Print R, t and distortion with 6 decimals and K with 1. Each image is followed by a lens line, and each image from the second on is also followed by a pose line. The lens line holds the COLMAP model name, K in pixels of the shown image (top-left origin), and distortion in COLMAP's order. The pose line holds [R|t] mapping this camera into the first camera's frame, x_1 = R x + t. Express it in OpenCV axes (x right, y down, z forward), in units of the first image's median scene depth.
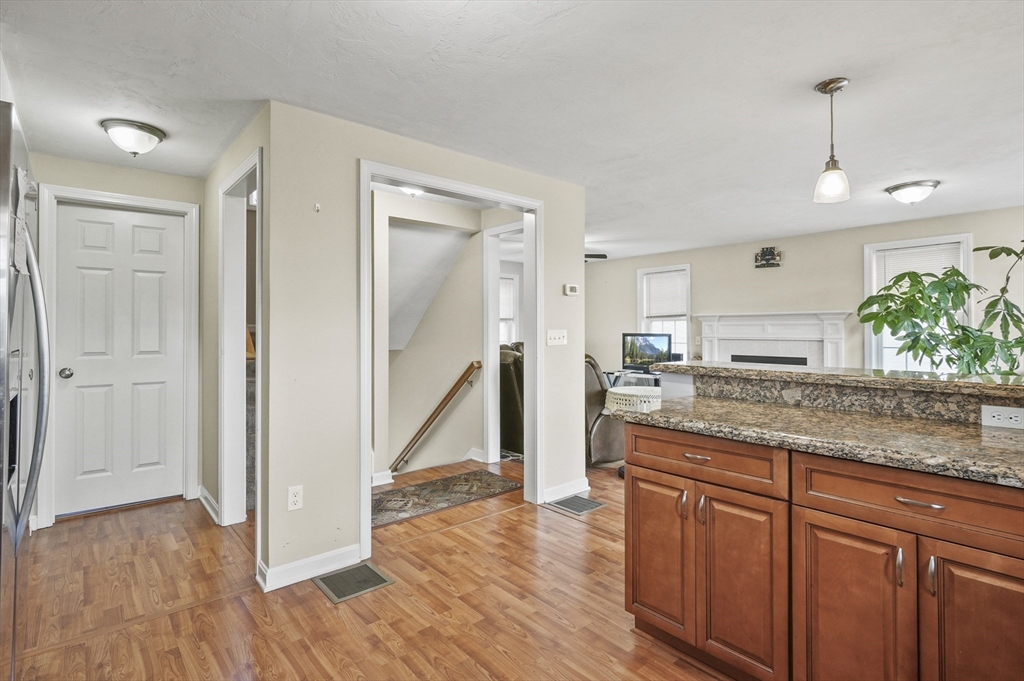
lens RADIAL K [[500.8, 0, 510.2], [0, 500.8, 333.2], [0, 0, 1]] dist [0.016502, -0.004656]
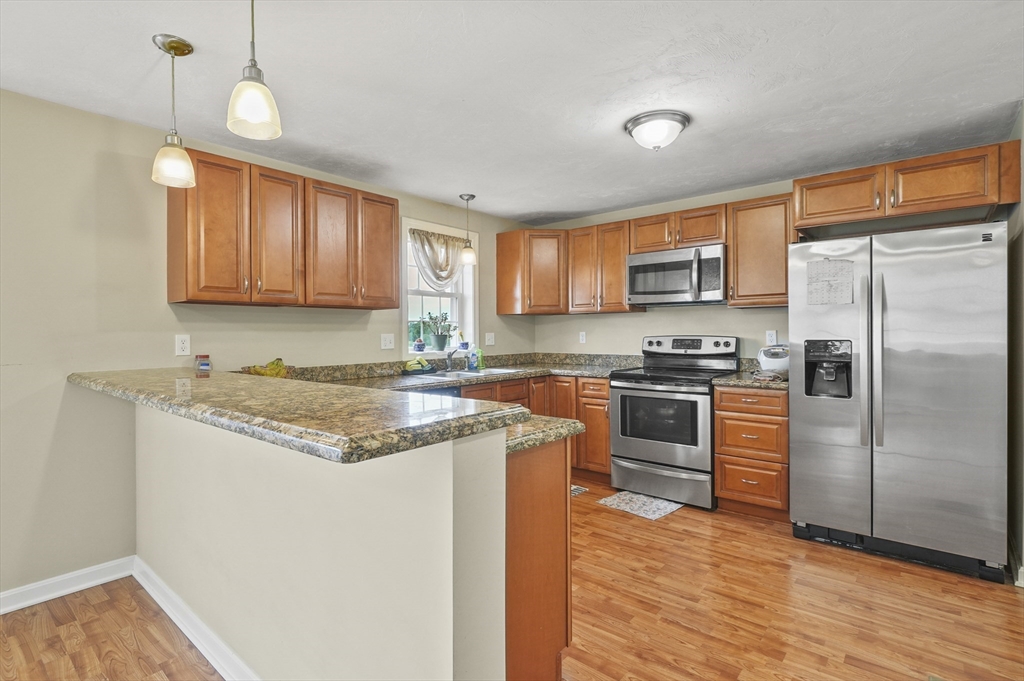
lens RADIAL K [[500.8, 0, 508.2], [0, 500.8, 336.6], [0, 0, 1]] dist [0.016502, -0.004656]
pose [[-0.988860, 0.006330, -0.148715, 0.481023], [0.005660, 0.999972, 0.004929, -0.005767], [0.148742, 0.004032, -0.988868, 1.911669]]
